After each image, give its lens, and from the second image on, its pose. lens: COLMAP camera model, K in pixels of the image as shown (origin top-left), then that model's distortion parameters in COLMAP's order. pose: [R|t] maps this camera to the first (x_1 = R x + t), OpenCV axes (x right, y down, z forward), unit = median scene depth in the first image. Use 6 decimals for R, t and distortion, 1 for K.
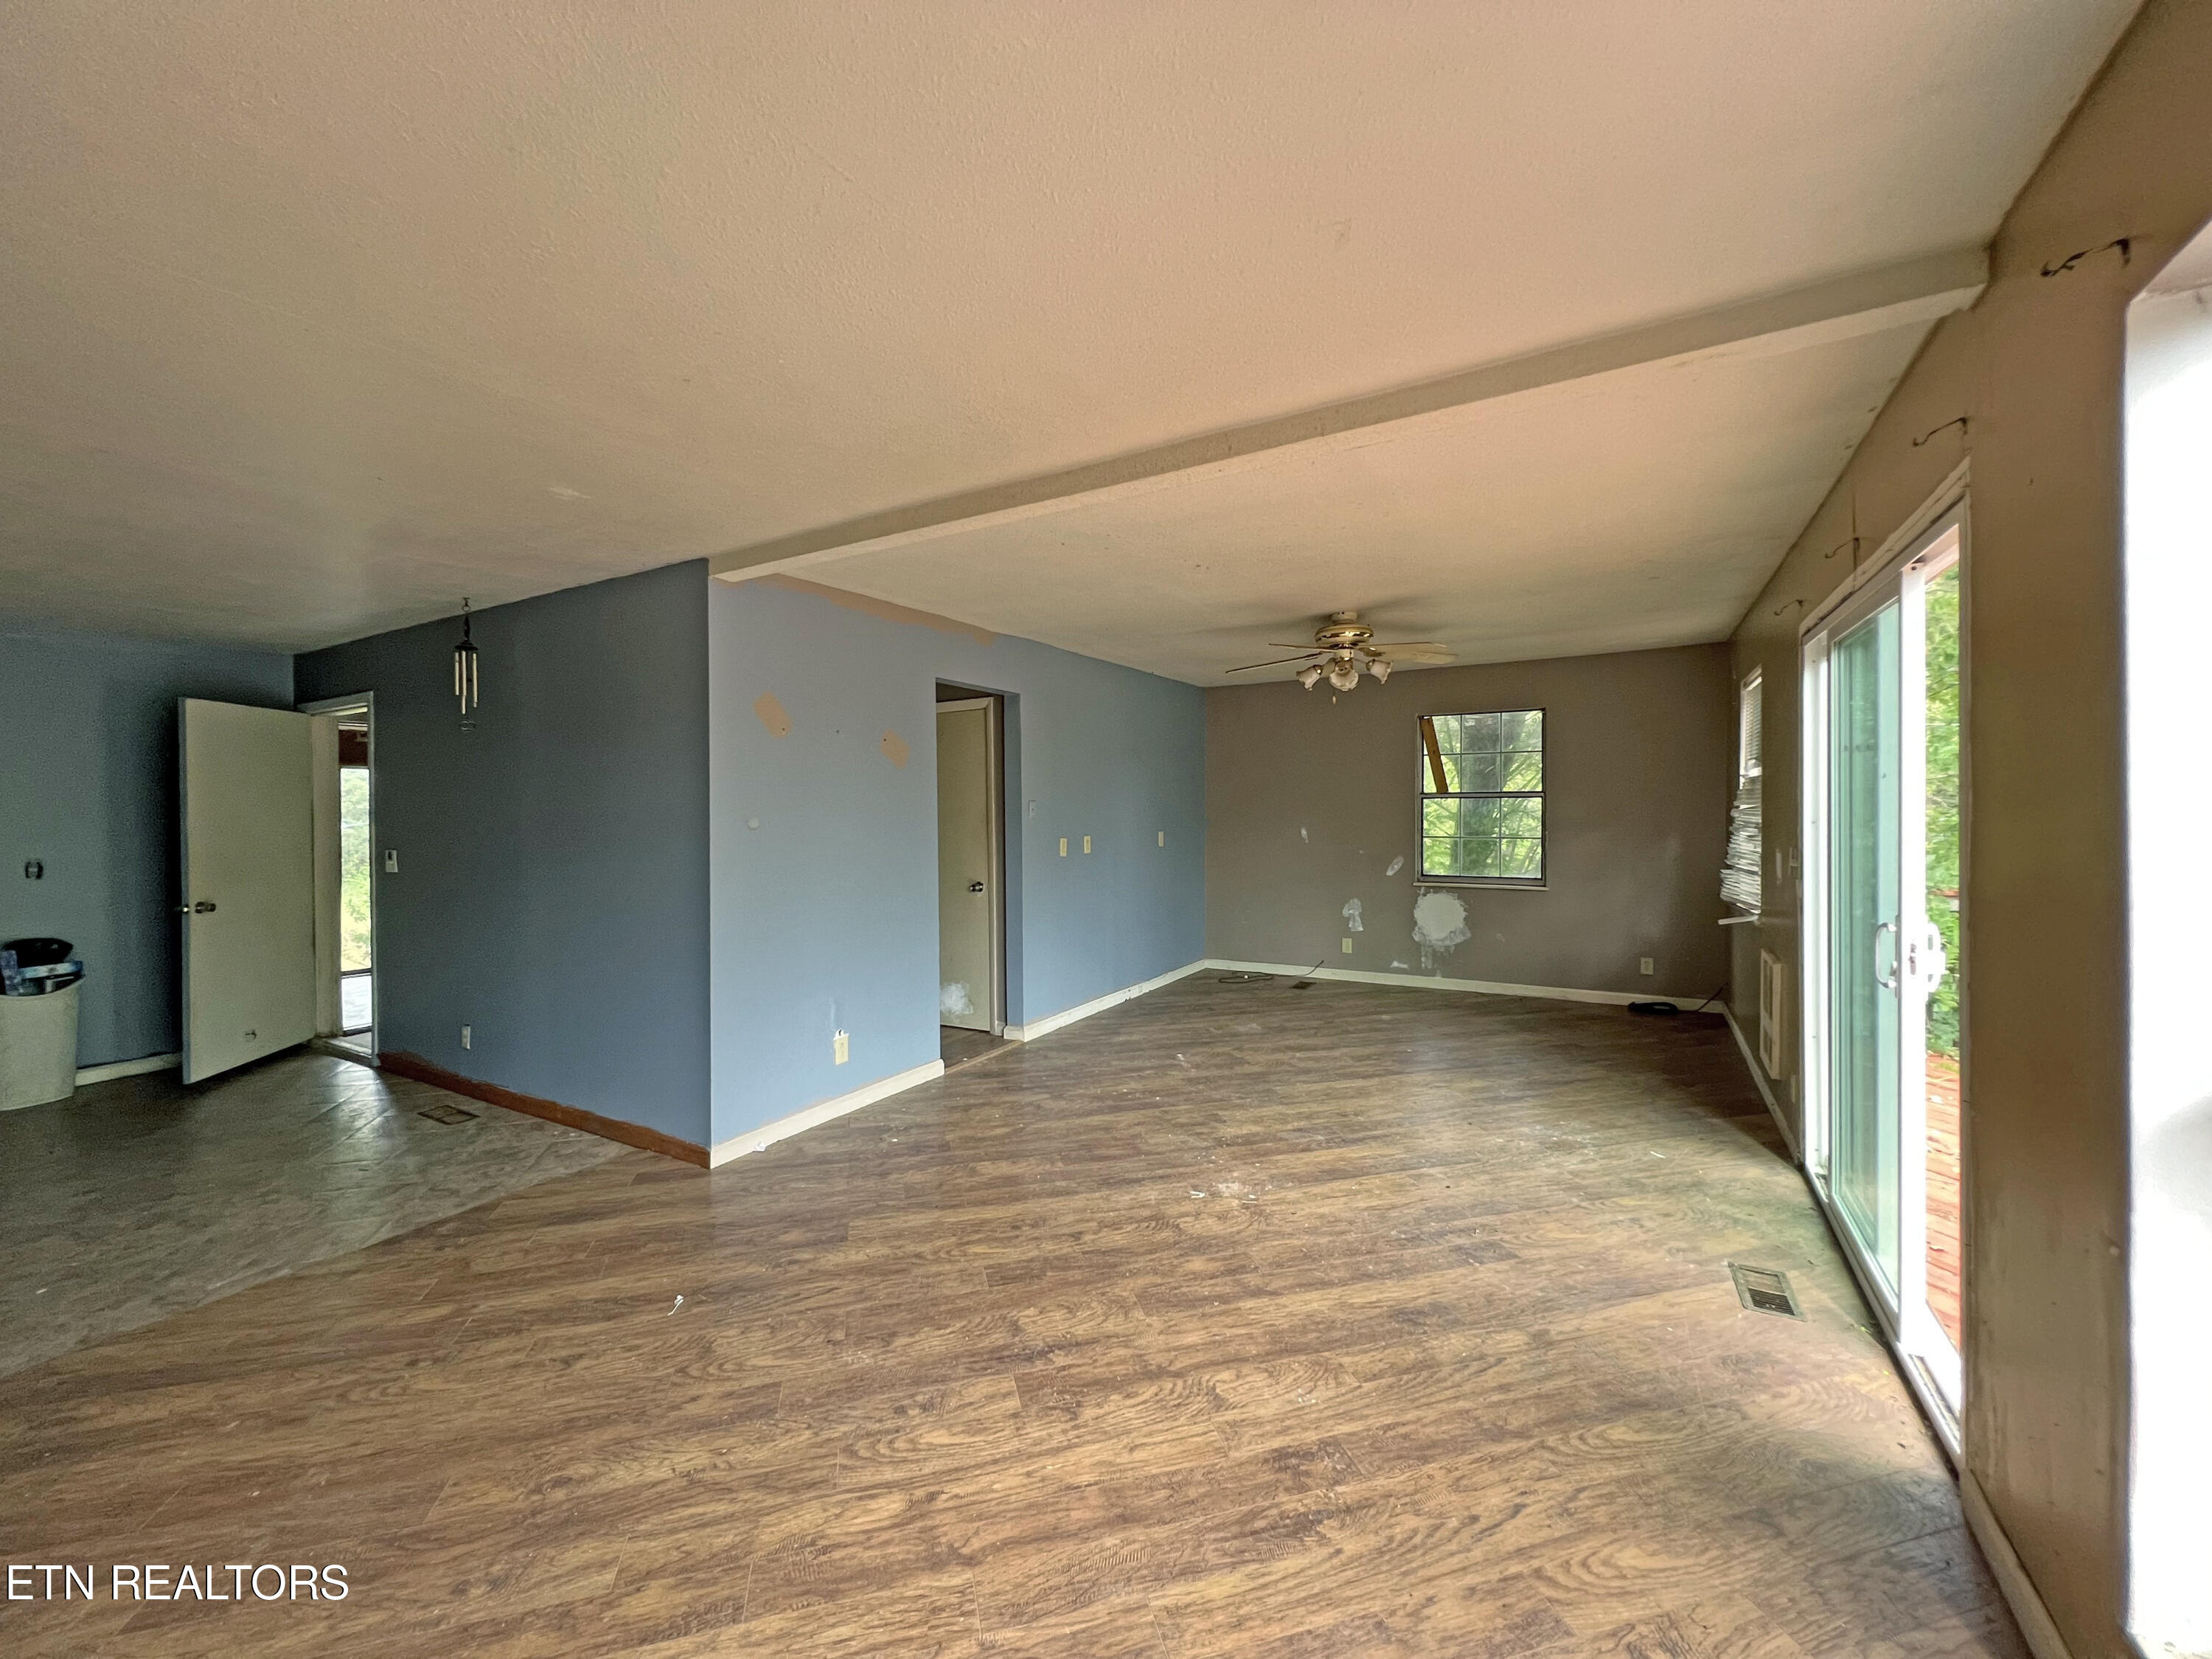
lens RADIAL K [[901.2, 0, 1094.4], [0, 901.2, 812.4], [0, 0, 1]] dist [-0.001007, 0.000027]
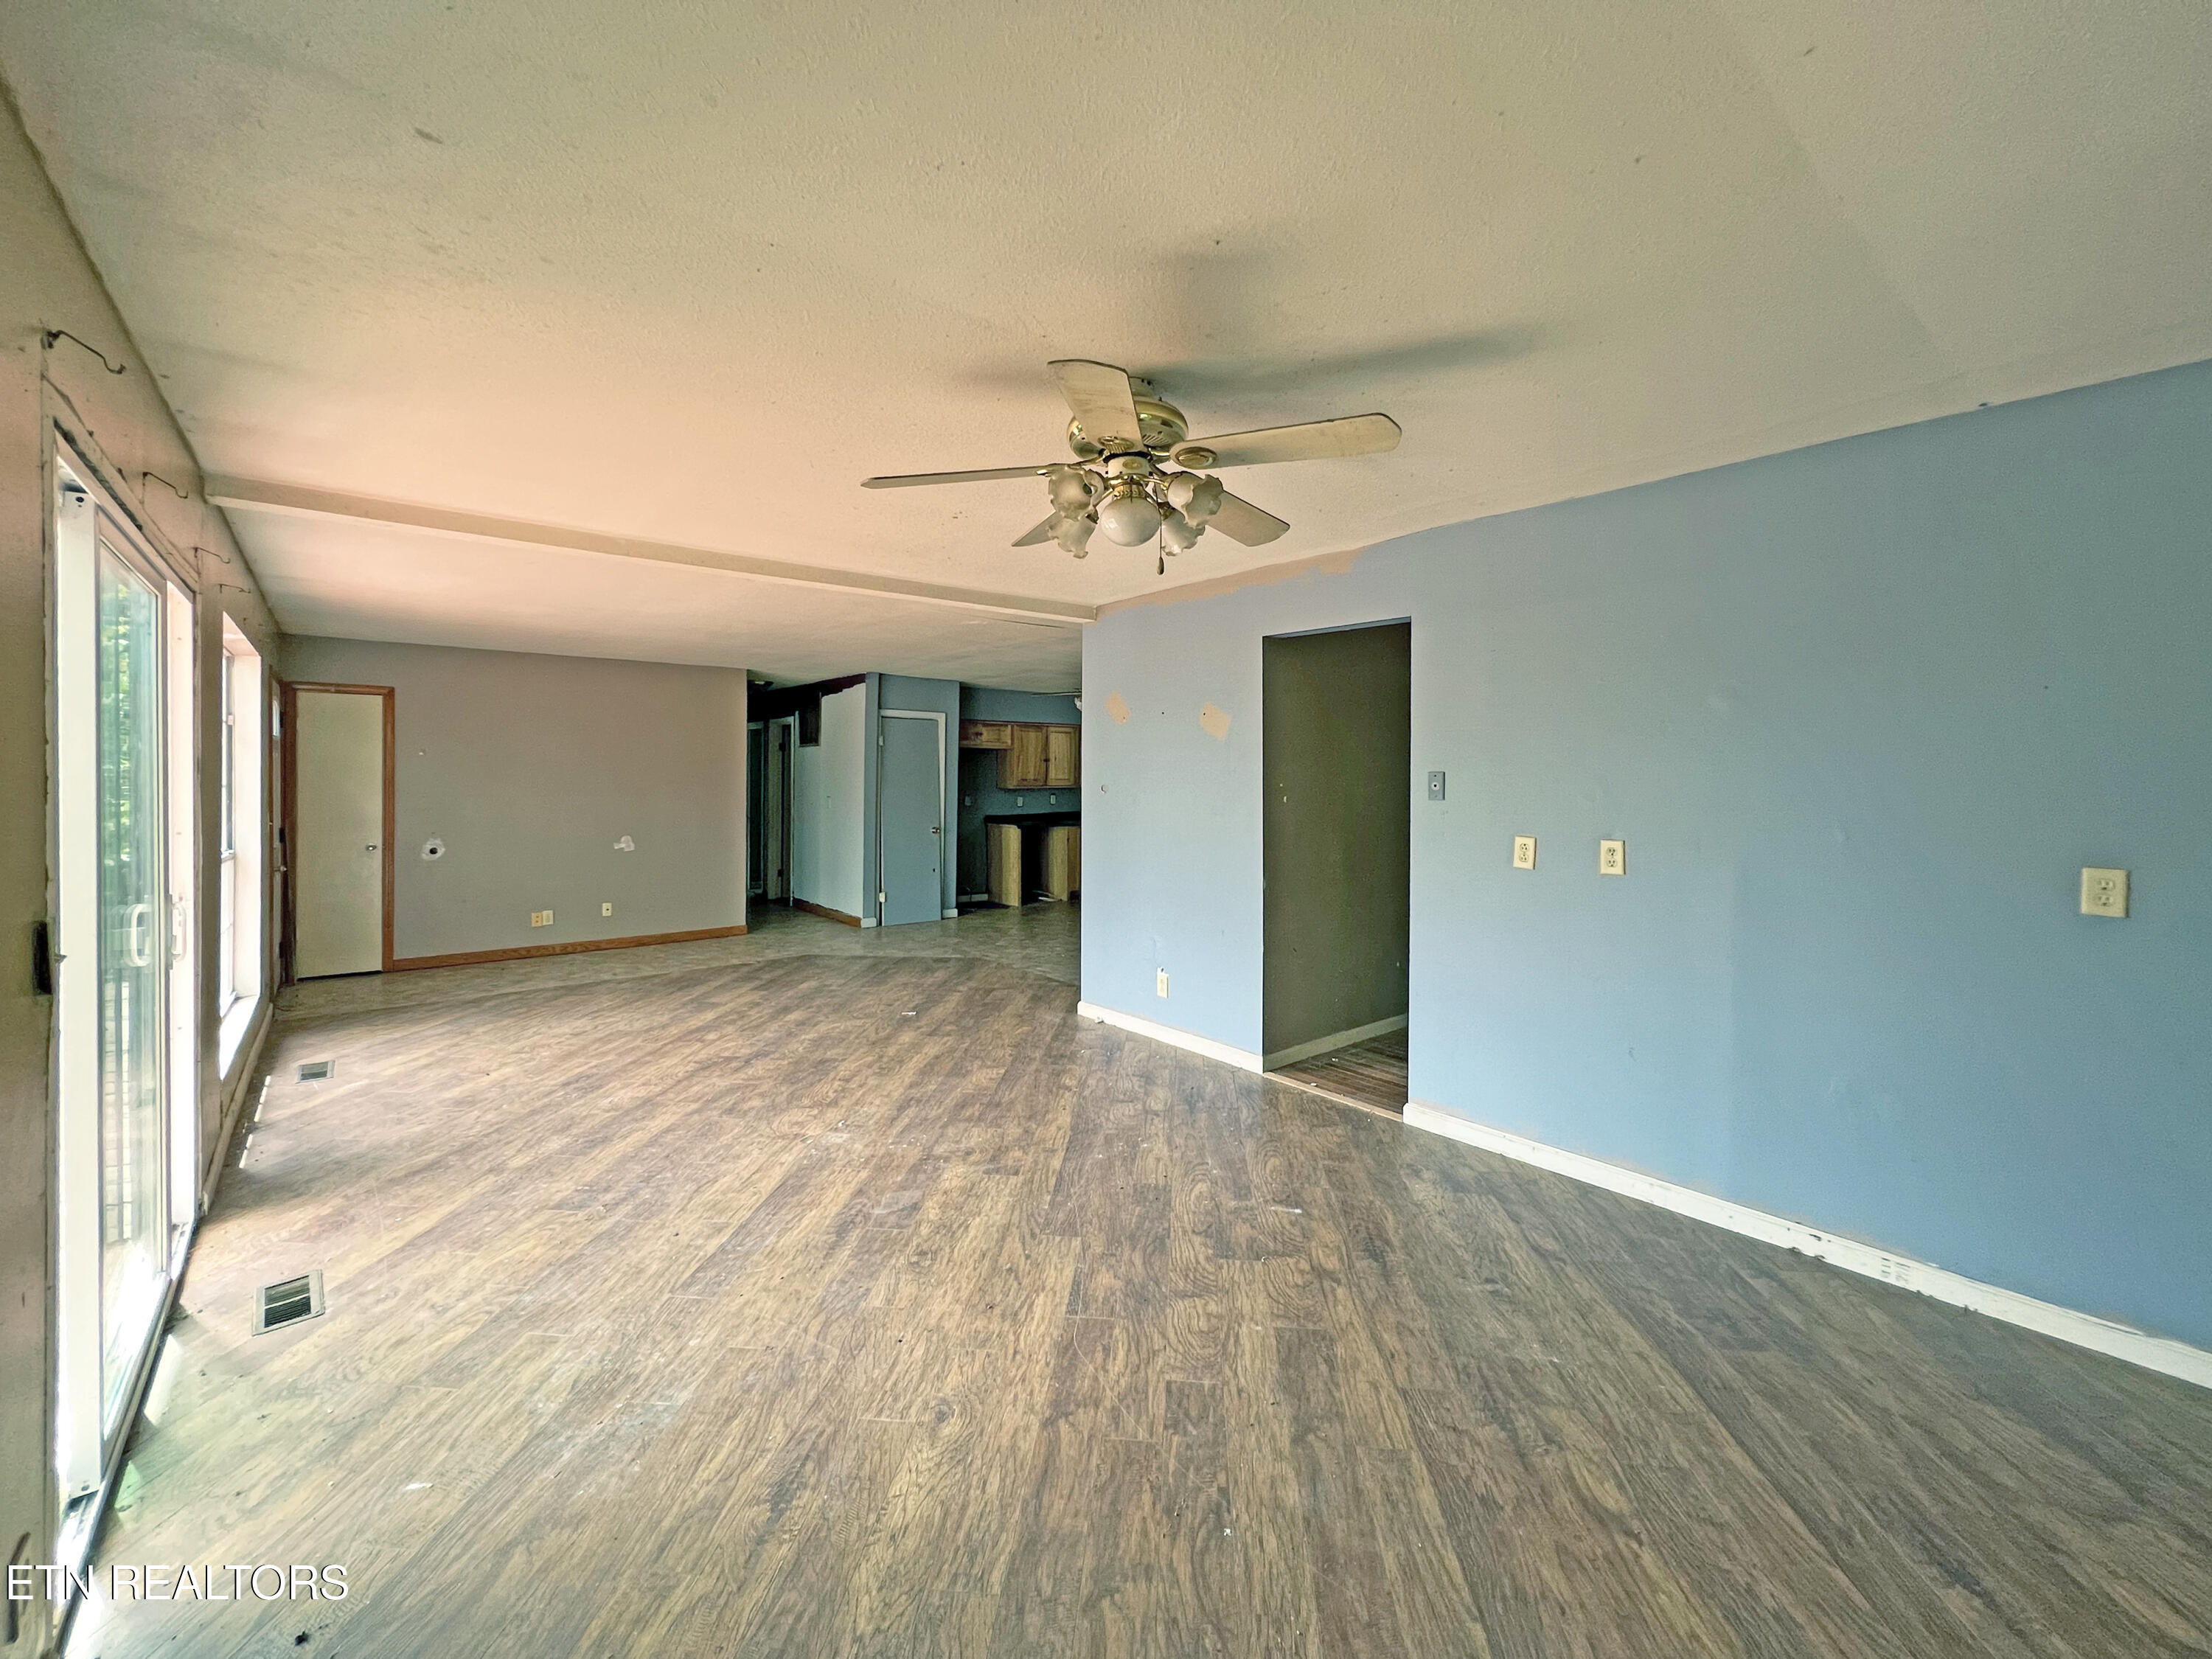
lens RADIAL K [[892.2, 0, 1102.7], [0, 892.2, 773.4], [0, 0, 1]] dist [0.000315, 0.000130]
pose [[-0.332662, 0.012244, -0.942966, 0.908205], [-0.004048, 0.999888, 0.014411, -0.029146], [0.943037, 0.008611, -0.332576, 1.435795]]
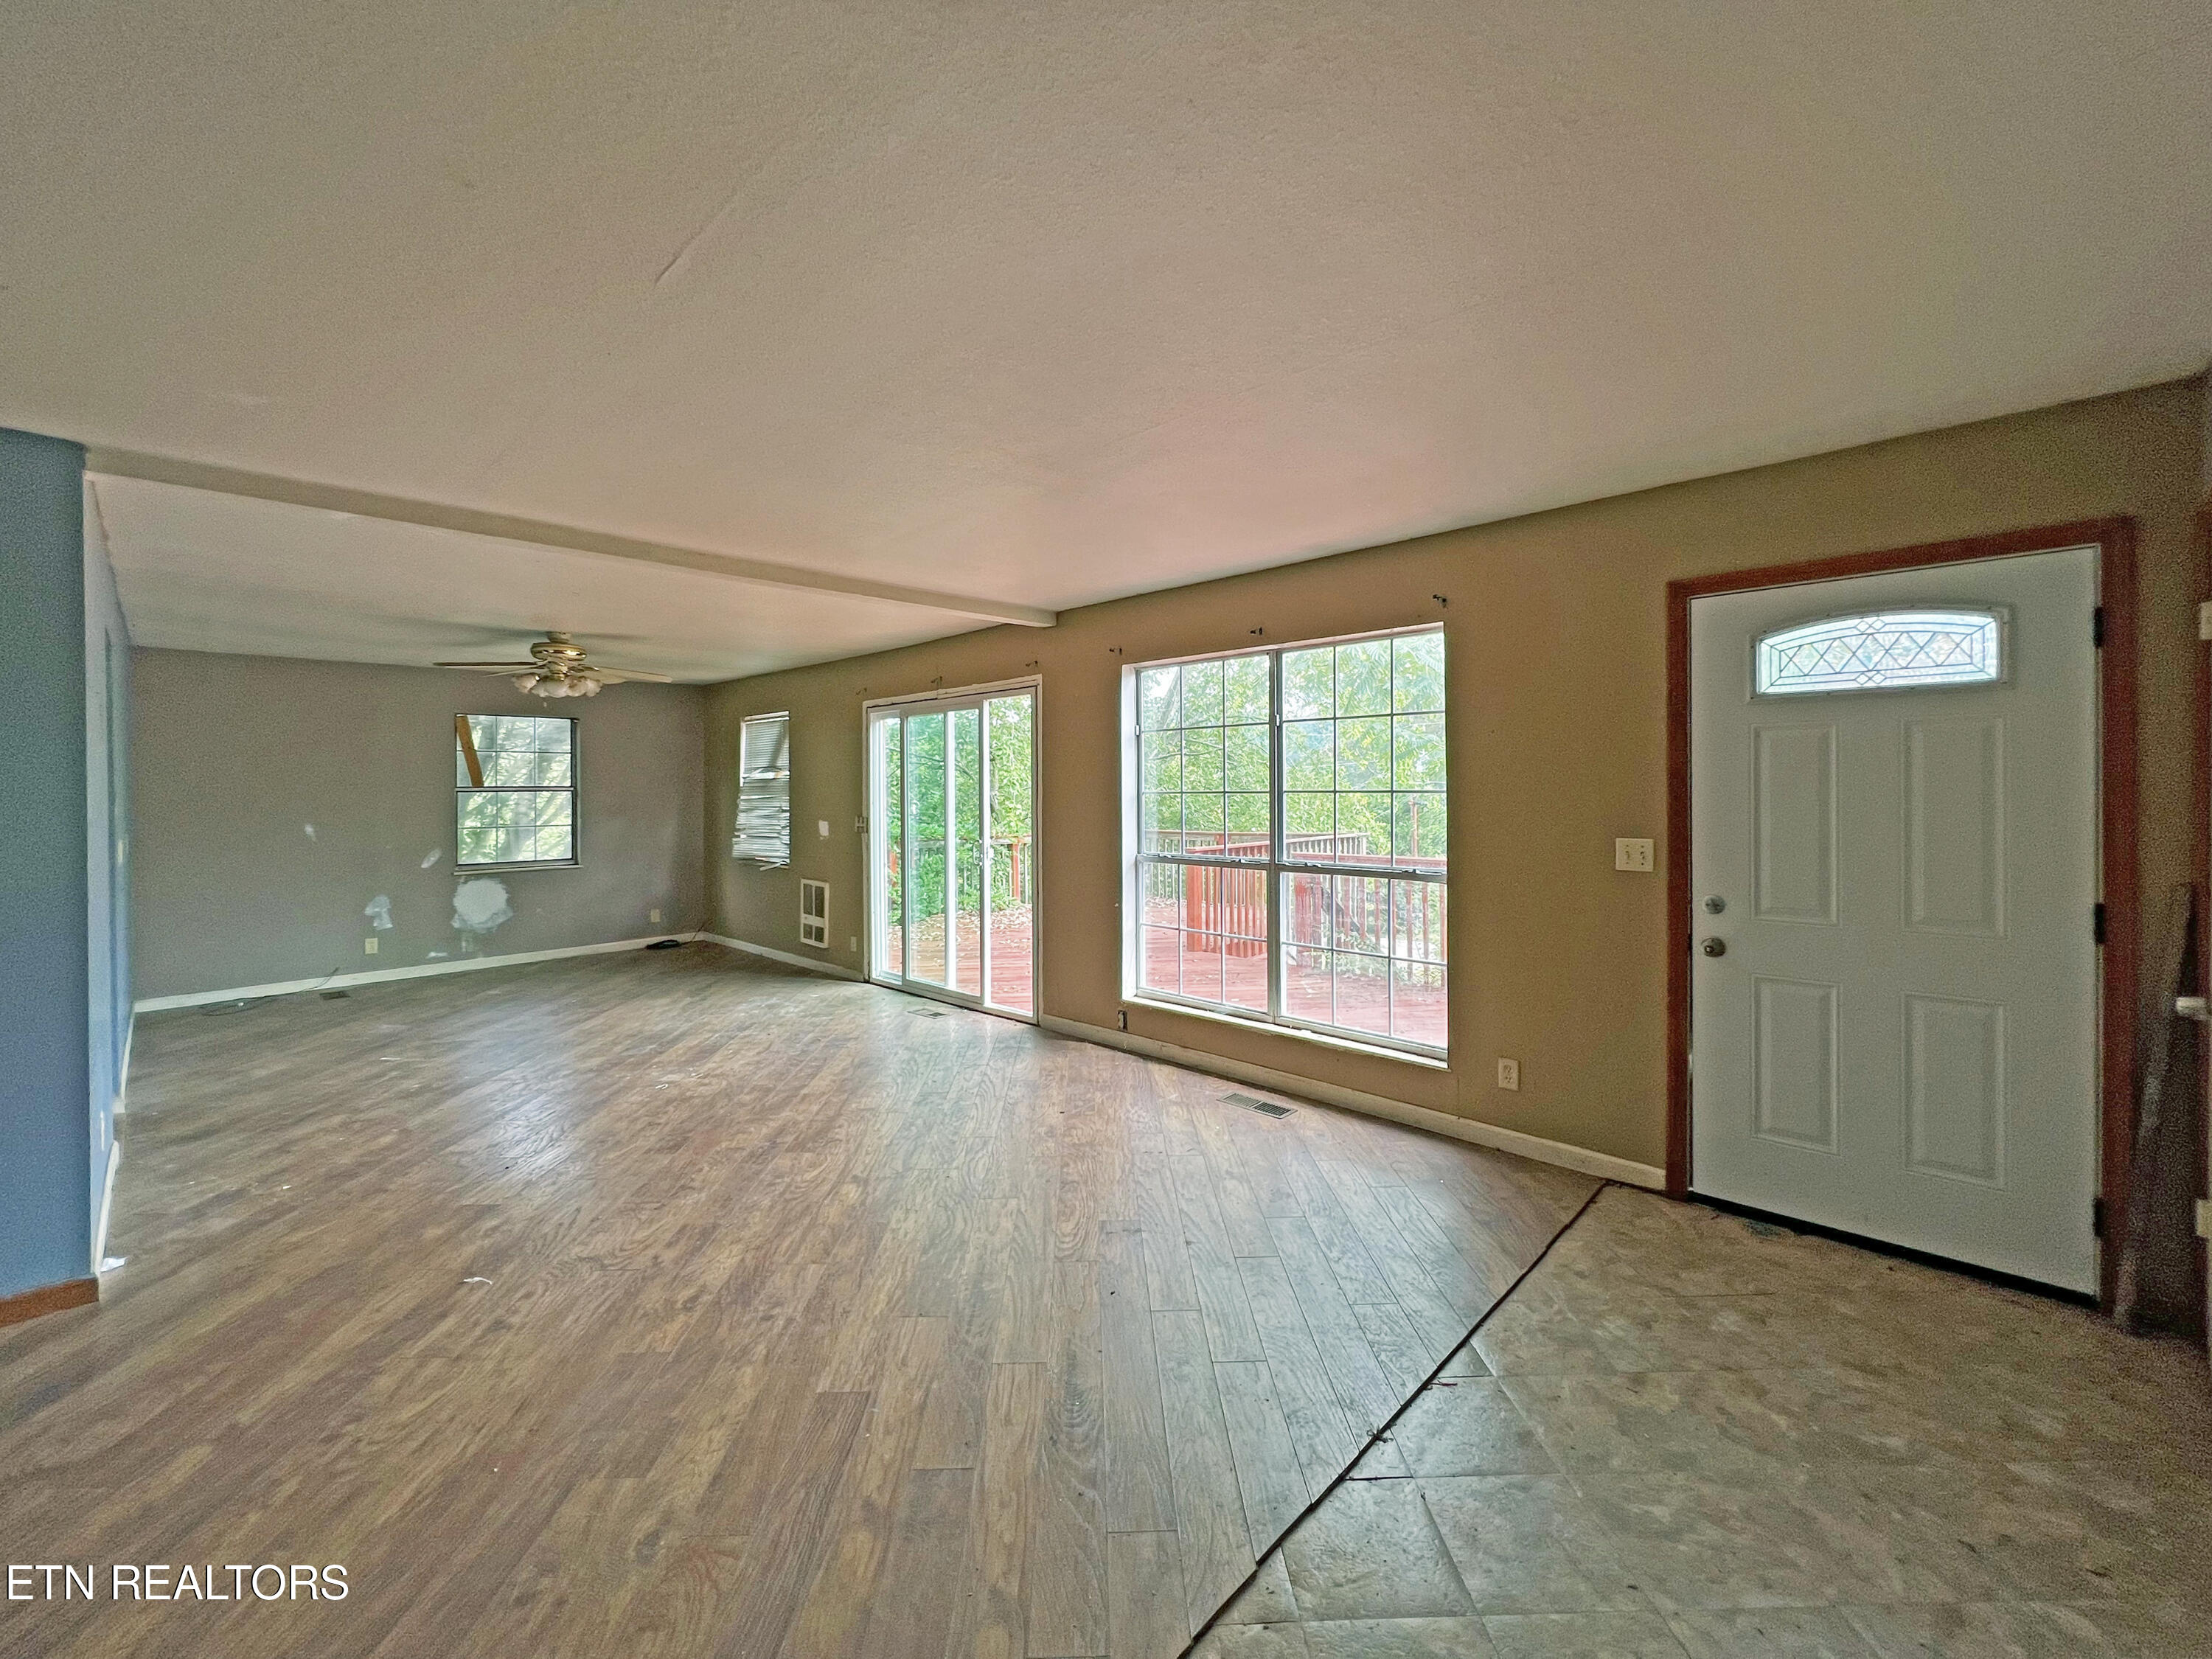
lens RADIAL K [[901.2, 0, 1094.4], [0, 901.2, 812.4], [0, 0, 1]] dist [-0.001007, 0.000027]
pose [[0.237021, -0.016756, 0.971360, -0.871383], [0.015323, 0.999791, 0.013507, 0.010469], [-0.971384, 0.011683, 0.237229, 0.053402]]
